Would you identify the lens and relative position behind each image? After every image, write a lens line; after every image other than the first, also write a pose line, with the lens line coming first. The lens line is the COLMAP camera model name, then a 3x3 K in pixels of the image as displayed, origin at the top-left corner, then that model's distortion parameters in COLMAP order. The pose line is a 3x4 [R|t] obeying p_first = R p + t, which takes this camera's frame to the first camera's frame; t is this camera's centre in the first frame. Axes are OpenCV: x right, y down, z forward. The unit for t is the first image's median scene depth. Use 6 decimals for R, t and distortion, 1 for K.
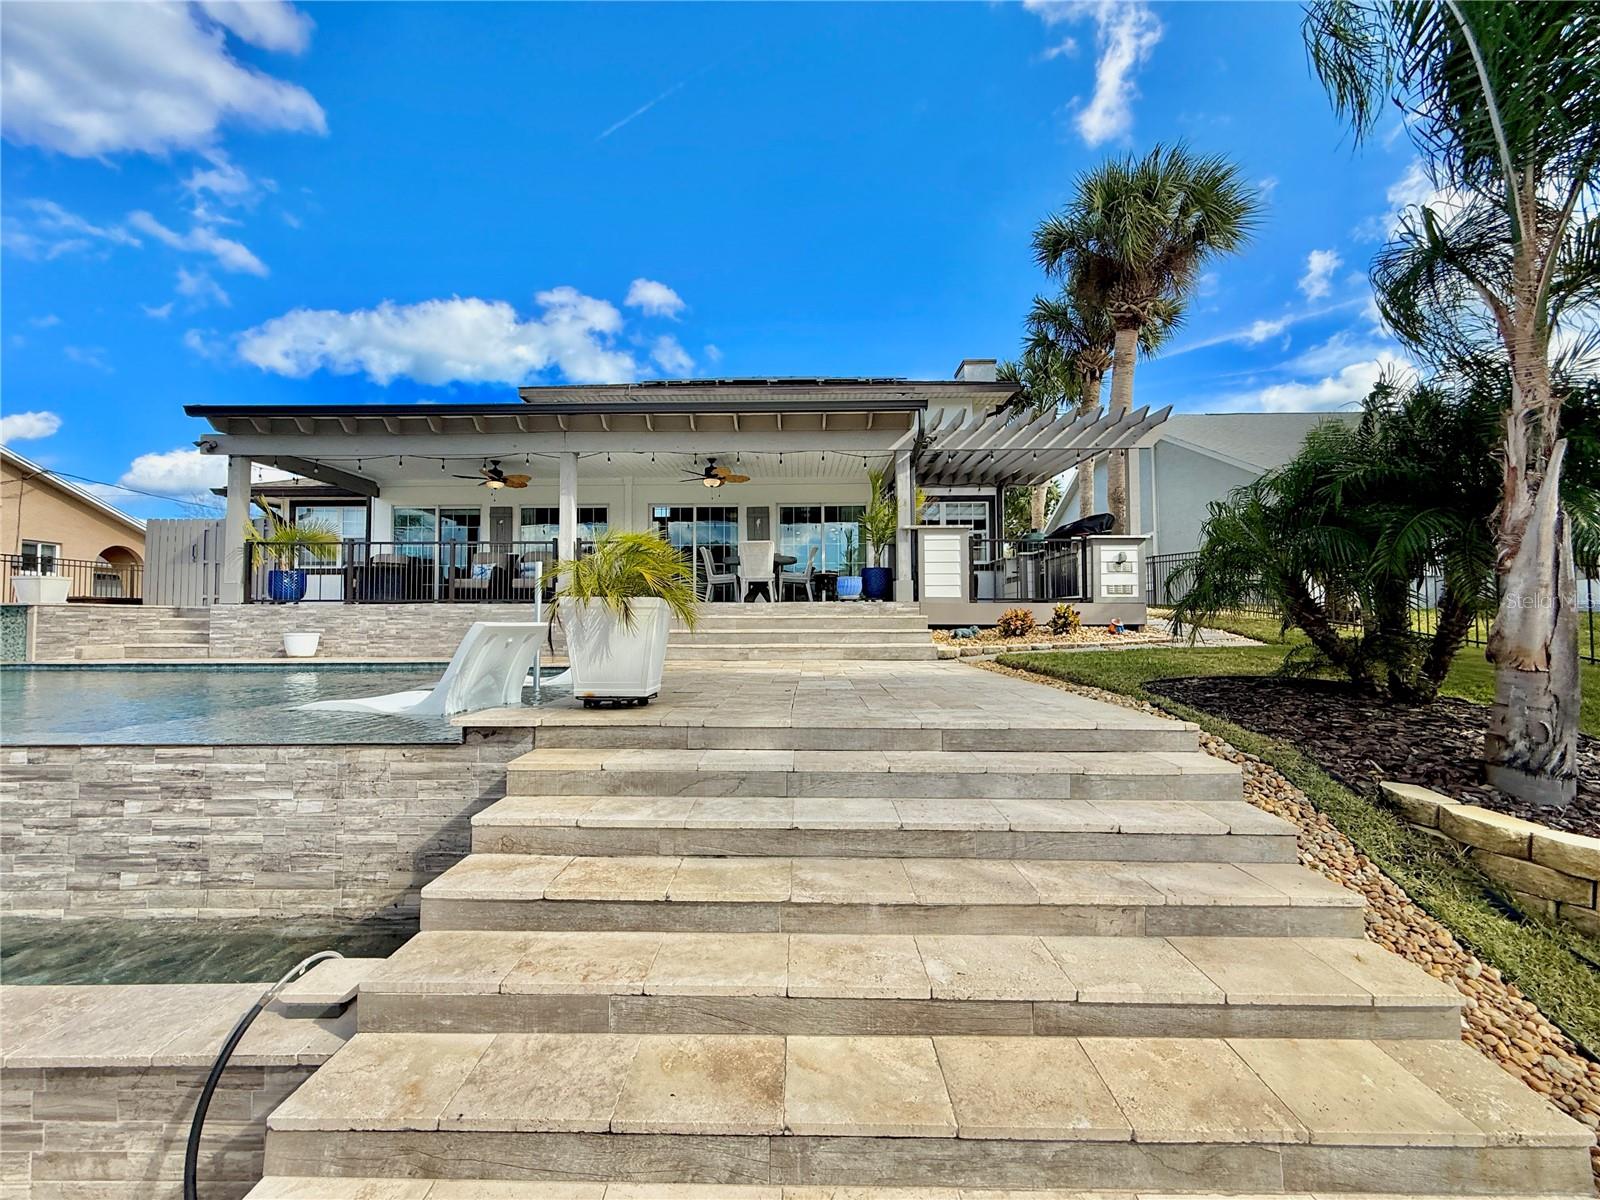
lens RADIAL K [[638.7, 0, 795.5], [0, 638.7, 602.9], [0, 0, 1]] dist [0.001859, -0.000788]
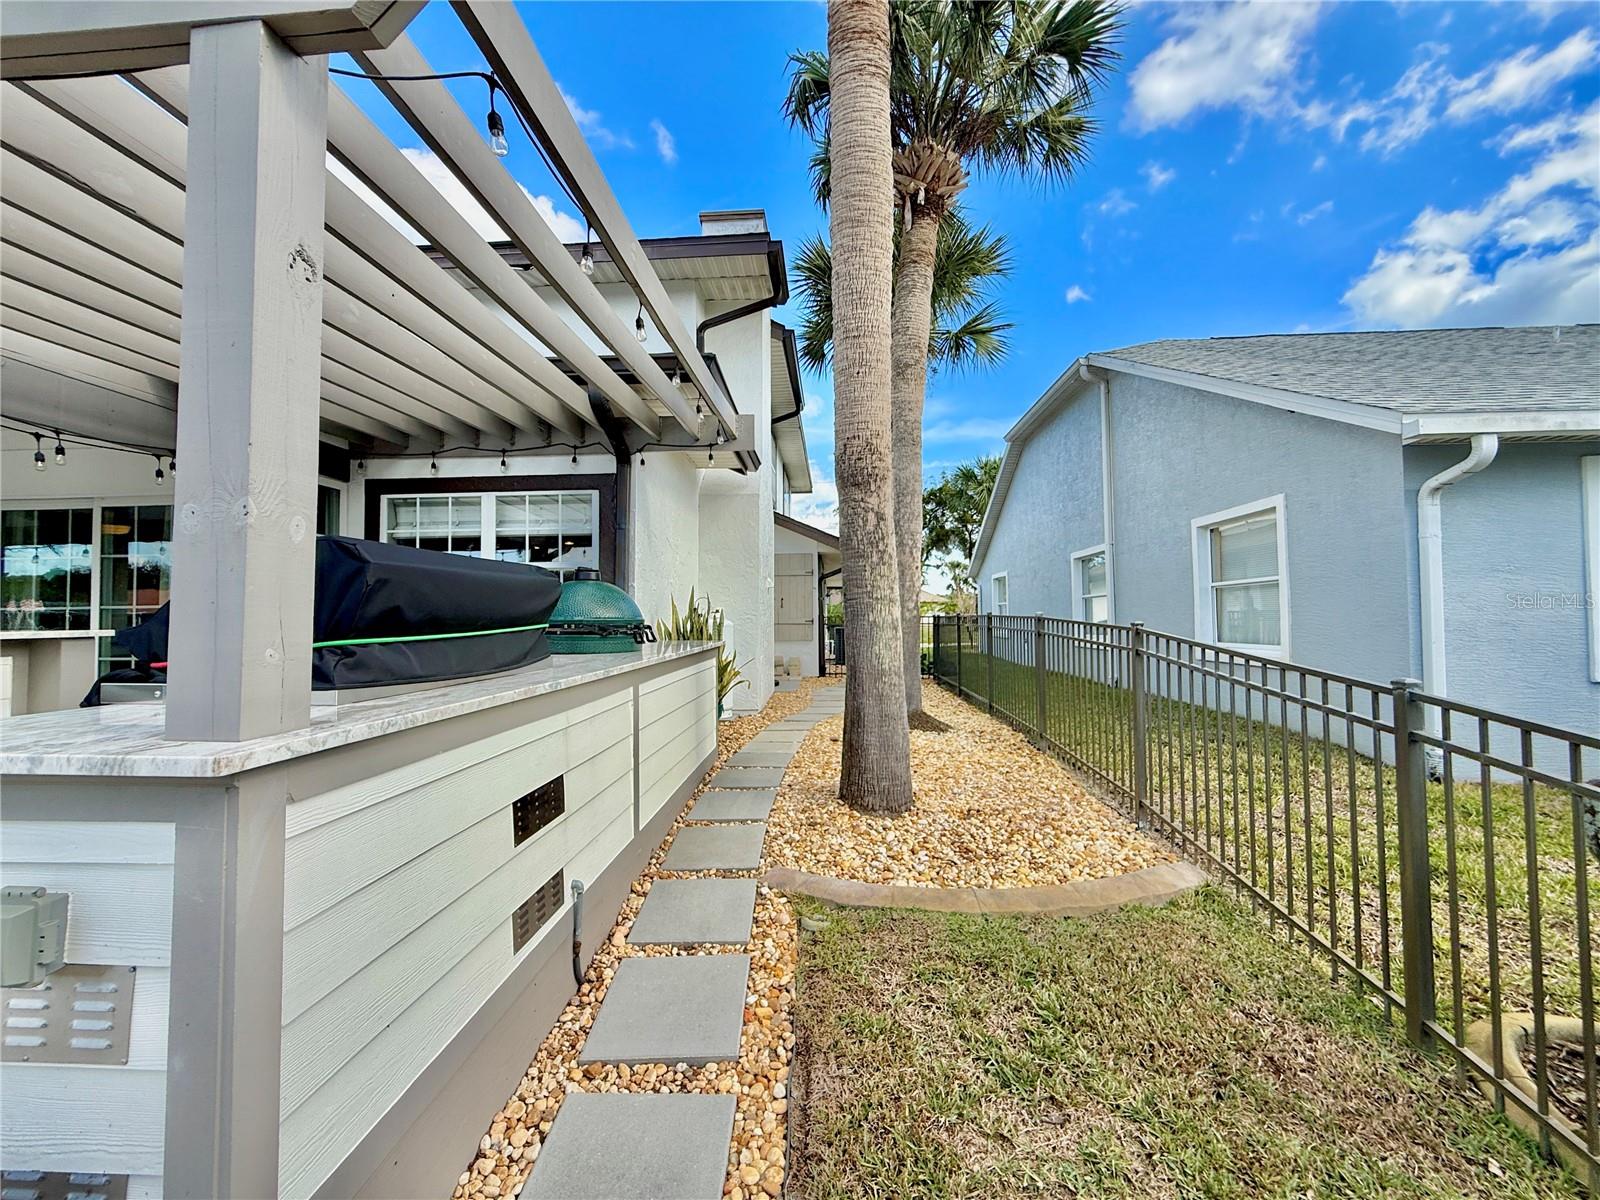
lens RADIAL K [[638.7, 0, 794.9], [0, 638.7, 601.5], [0, 0, 1]] dist [0.001859, -0.000788]
pose [[0.998737, -0.006370, -0.049845, 0.529394], [0.006282, 0.999978, -0.001928, -0.104231], [0.049857, 0.001613, 0.998755, 0.727374]]
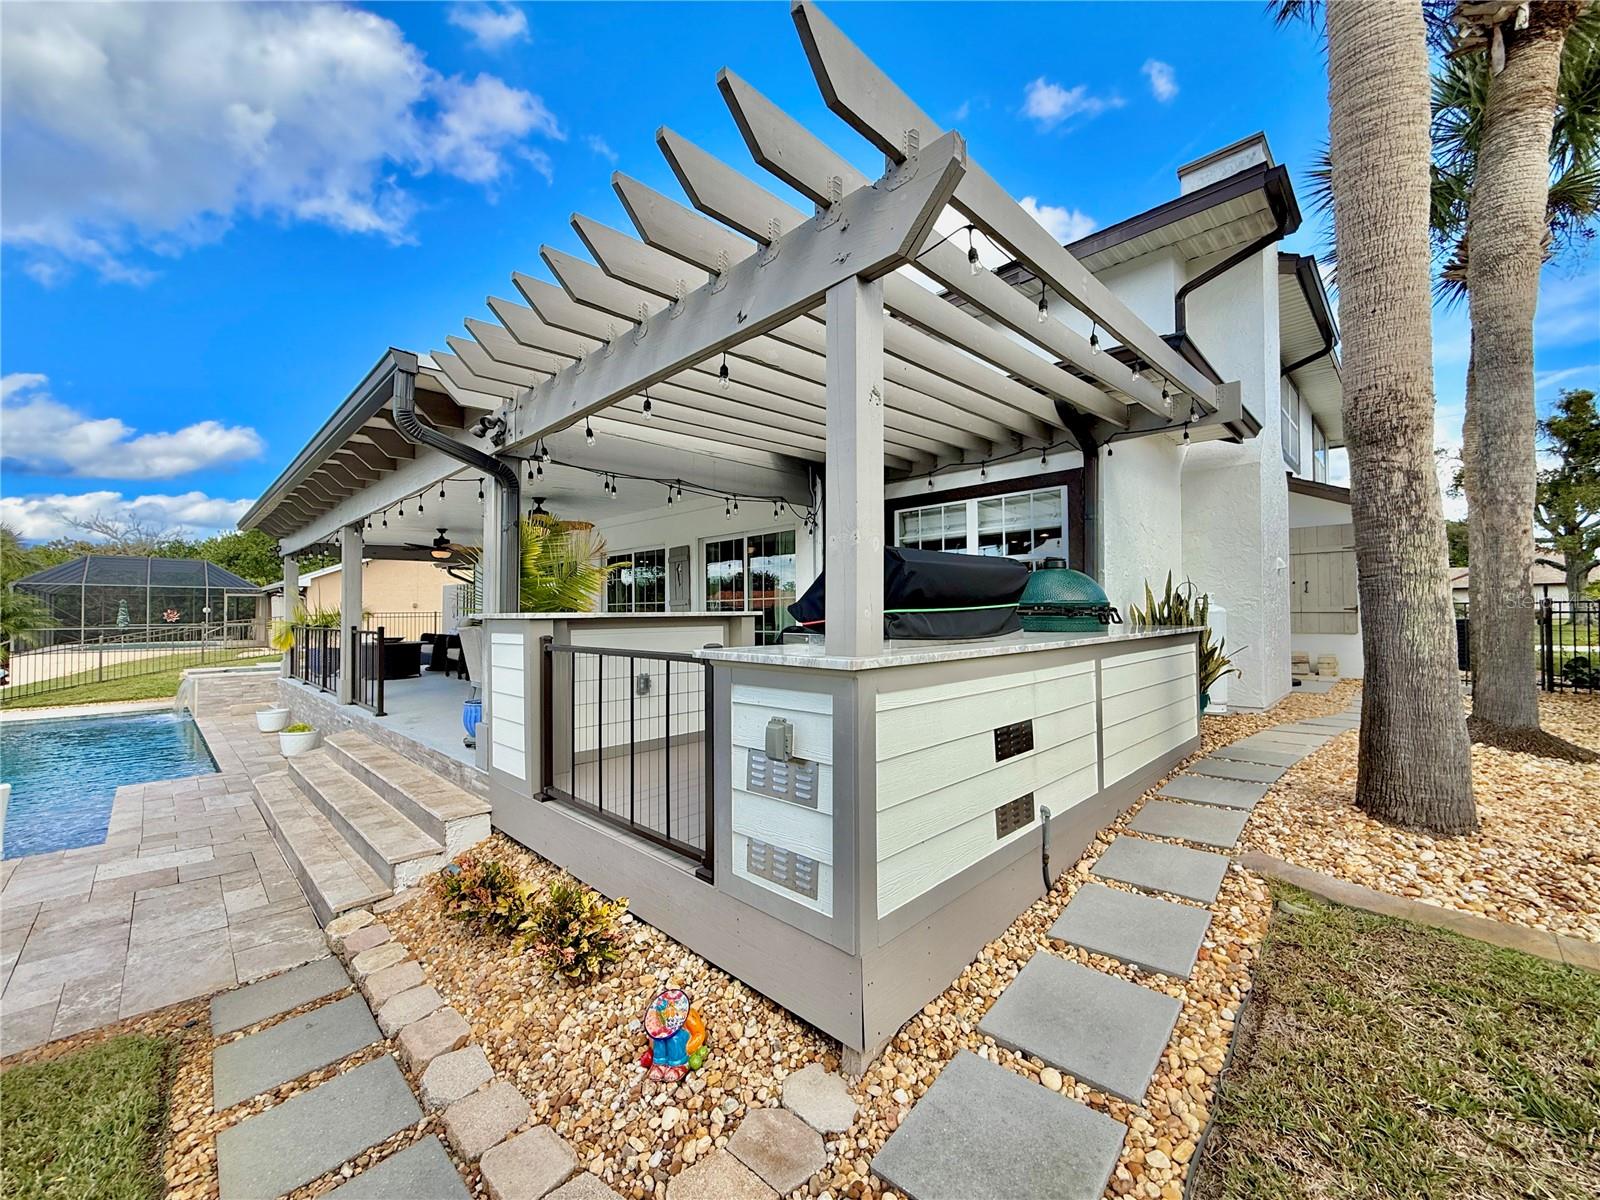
lens RADIAL K [[638.7, 0, 794.1], [0, 638.7, 599.3], [0, 0, 1]] dist [0.001859, -0.000788]
pose [[0.718037, -0.019763, -0.695724, 0.558181], [0.023697, 0.999711, -0.003941, -0.100274], [0.695601, -0.013657, 0.718299, 0.672274]]
